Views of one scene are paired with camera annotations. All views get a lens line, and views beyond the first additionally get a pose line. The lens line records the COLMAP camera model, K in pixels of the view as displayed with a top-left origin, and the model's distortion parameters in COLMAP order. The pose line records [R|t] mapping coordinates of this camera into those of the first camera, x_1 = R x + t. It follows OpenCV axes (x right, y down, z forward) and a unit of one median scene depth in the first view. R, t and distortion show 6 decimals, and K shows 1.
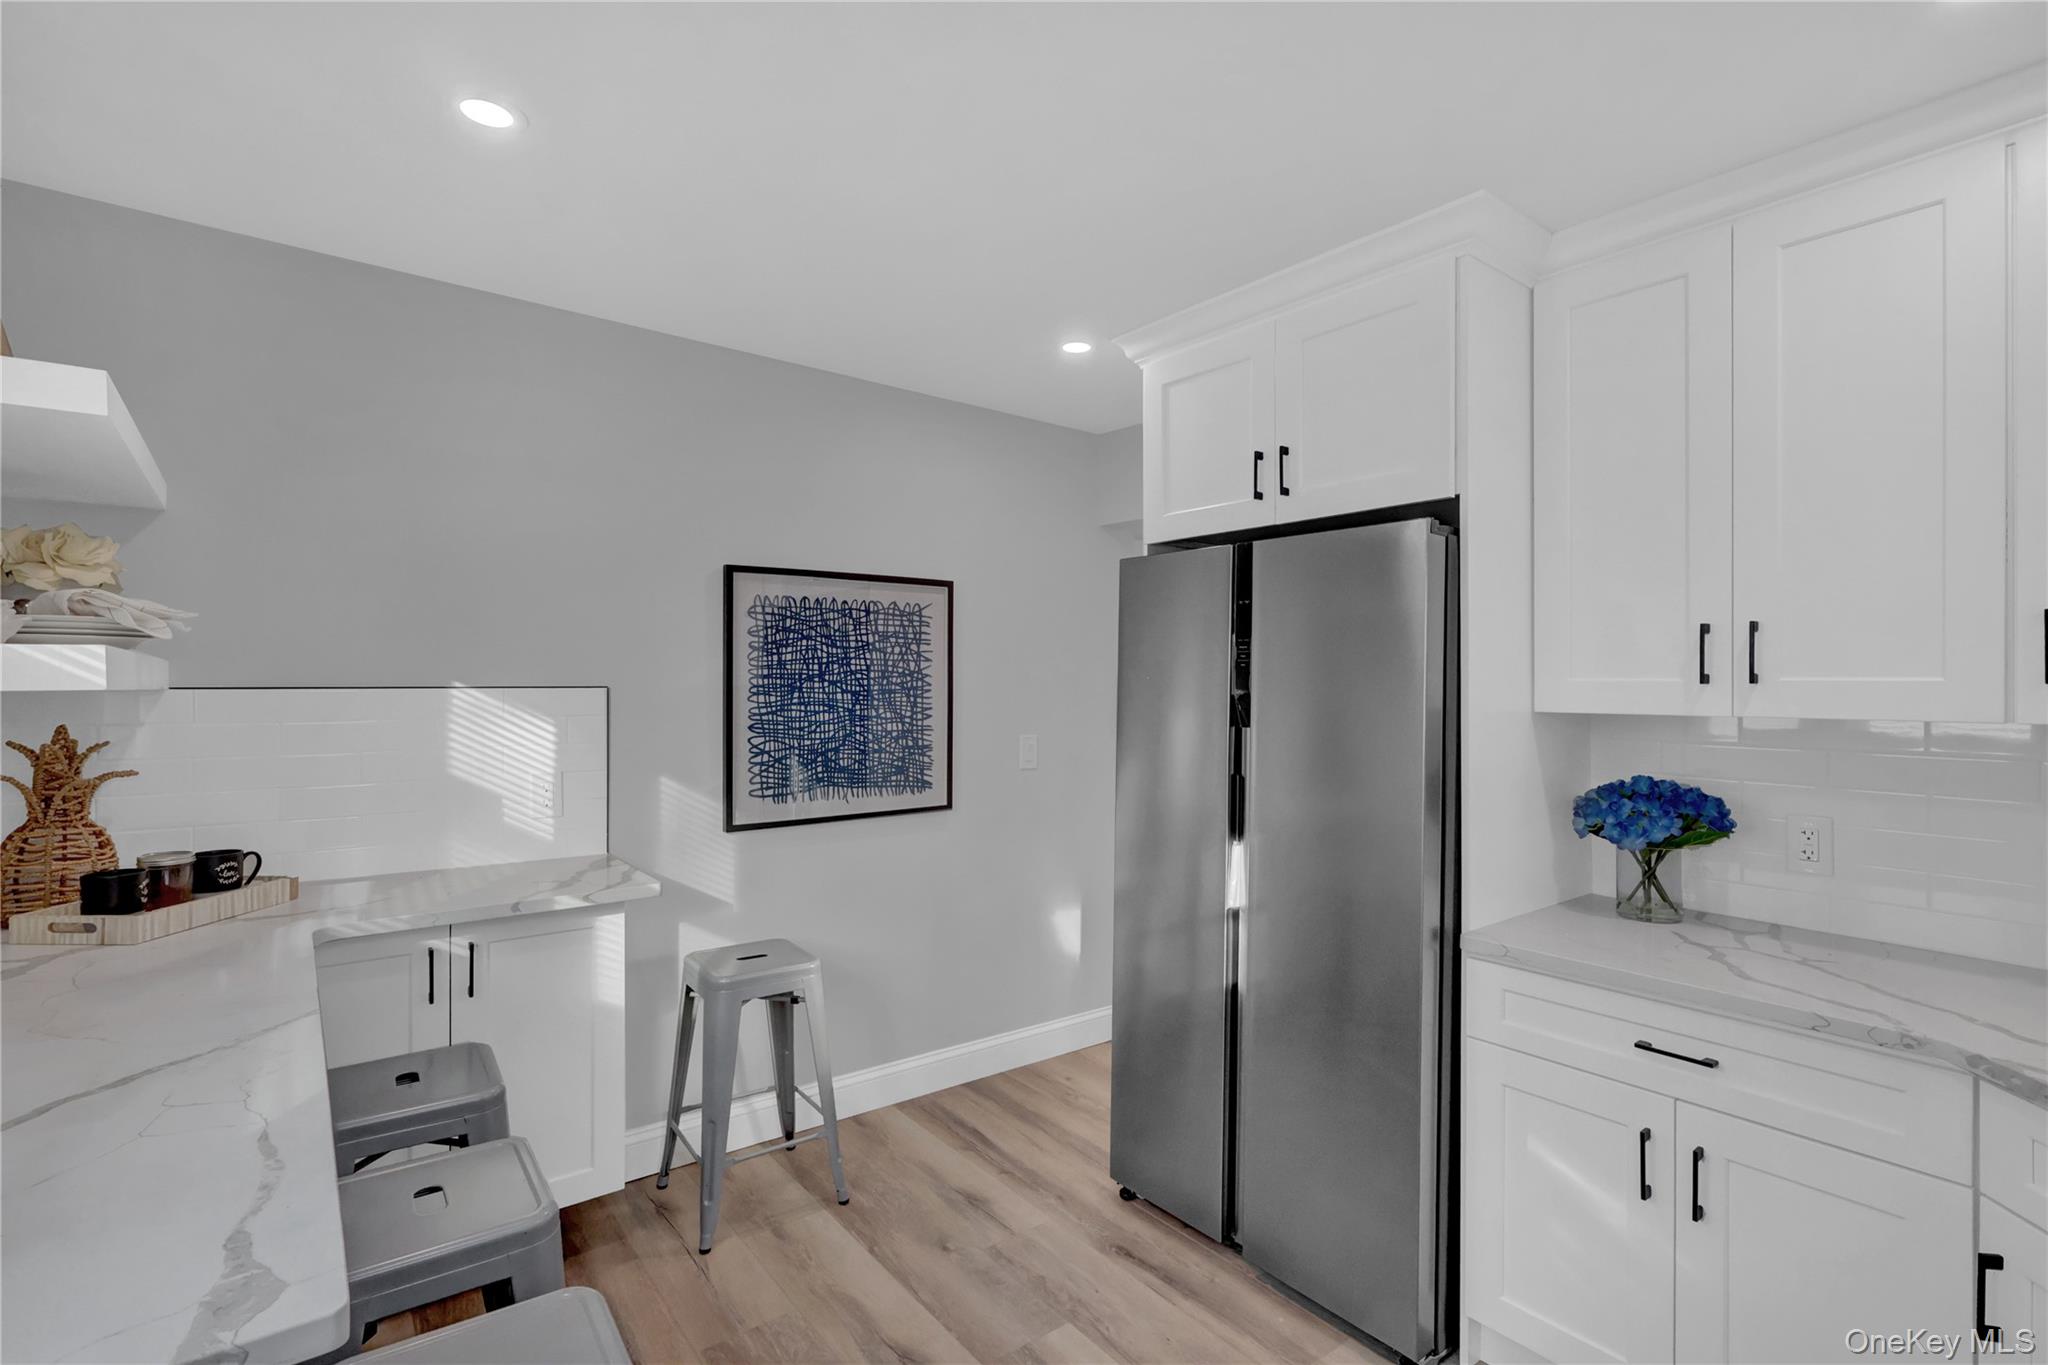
lens RADIAL K [[950.5, 0, 1024.0], [0, 950.5, 683.9], [0, 0, 1]] dist [0.001379, 0.000712]
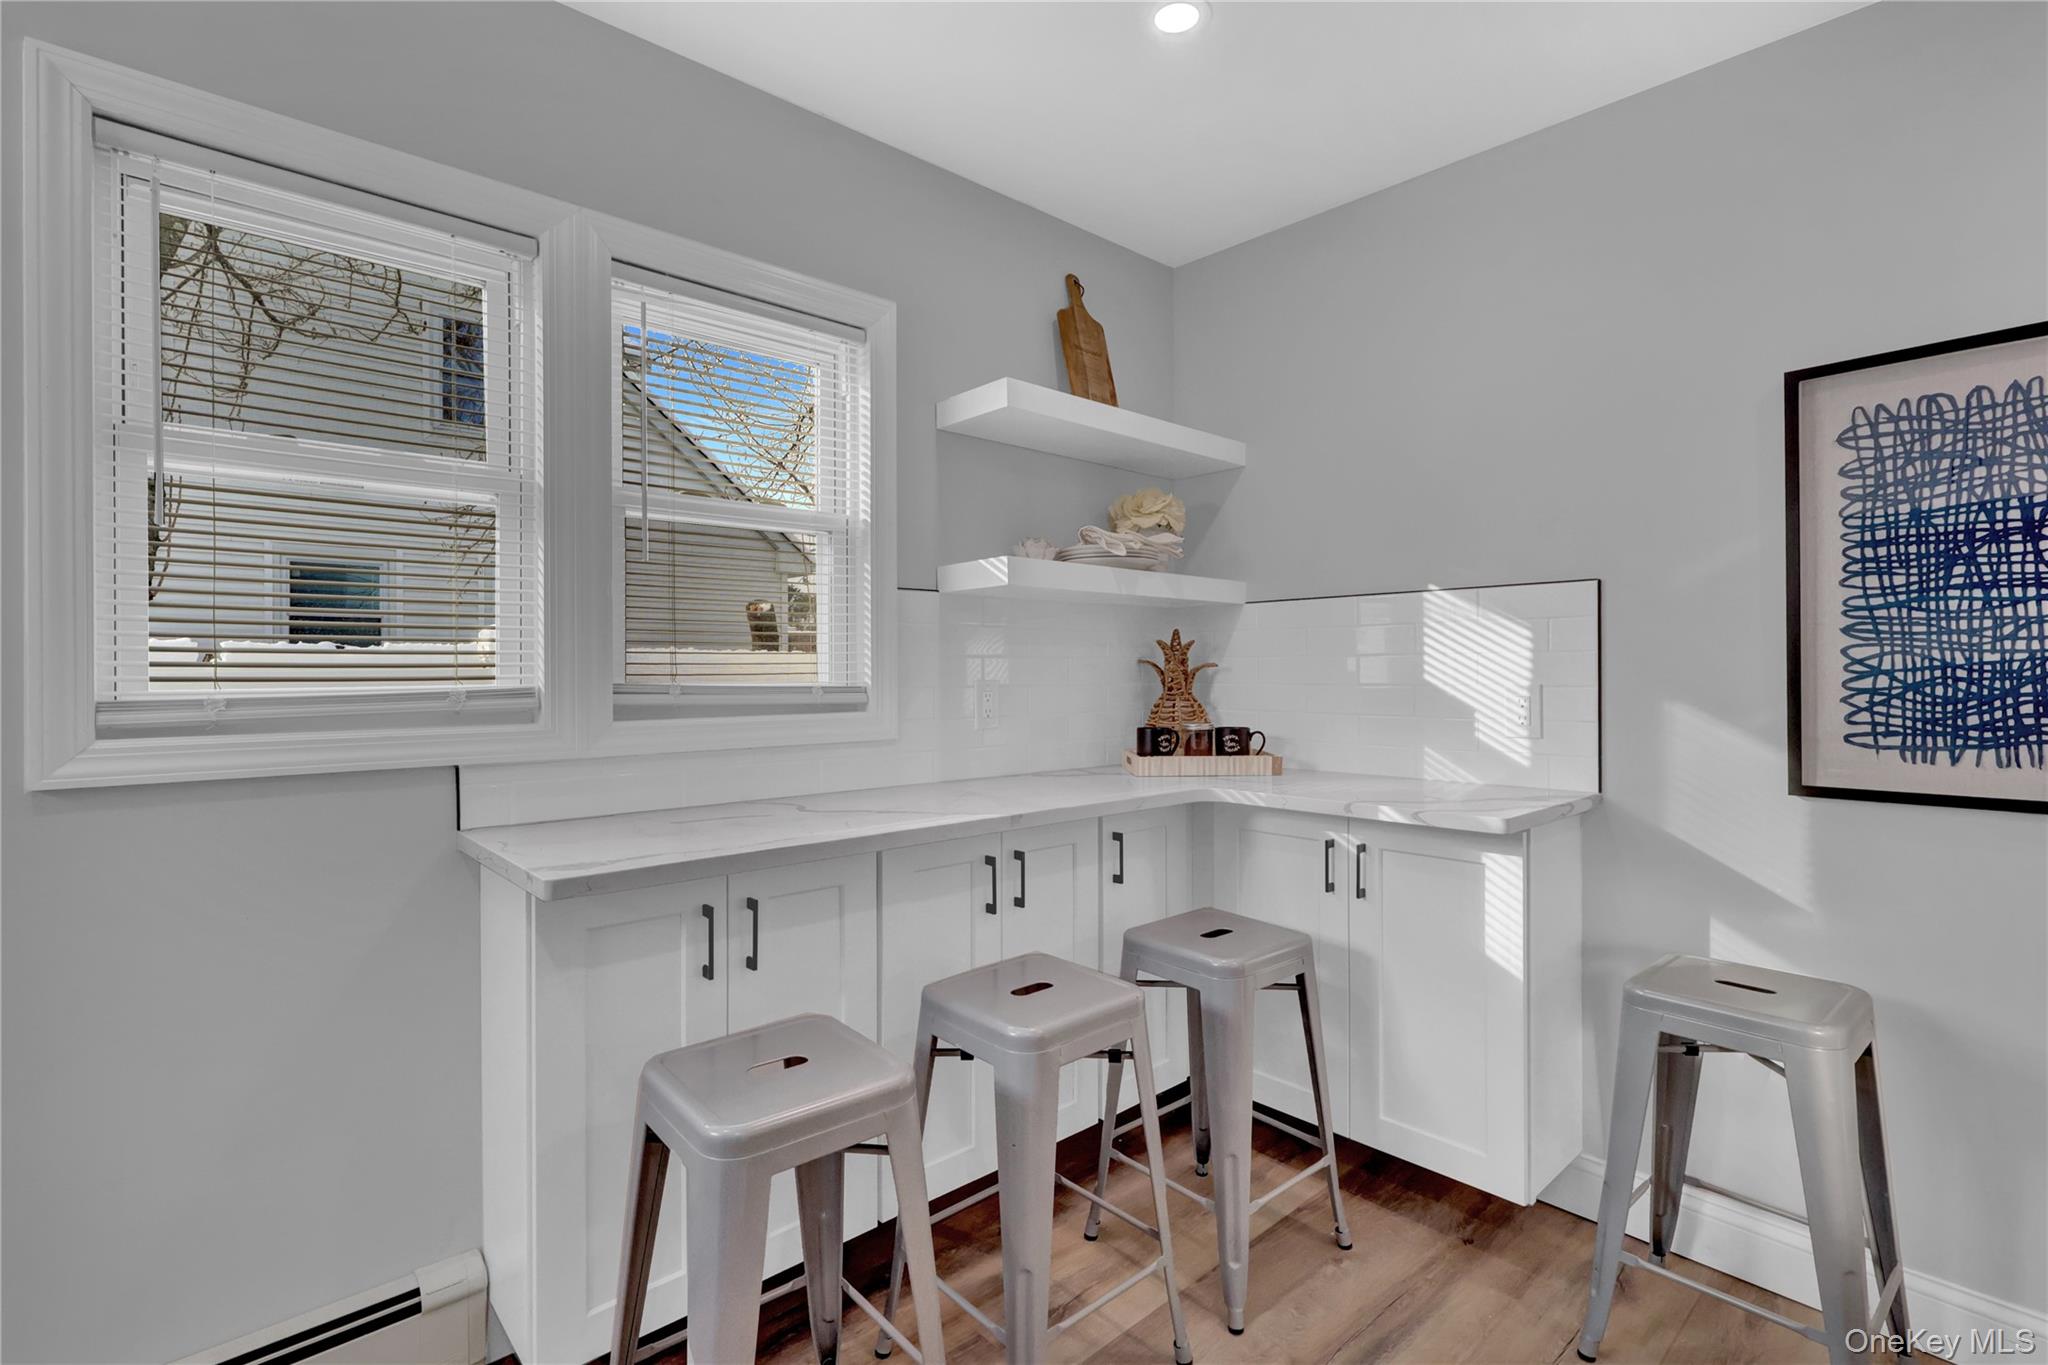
lens RADIAL K [[950.5, 0, 1015.5], [0, 950.5, 670.1], [0, 0, 1]] dist [0.001379, 0.000712]
pose [[0.086624, 0.001657, -0.996240, 0.268700], [0.005492, 0.999983, 0.002140, 0.067031], [0.996226, -0.005656, 0.086613, 0.419813]]
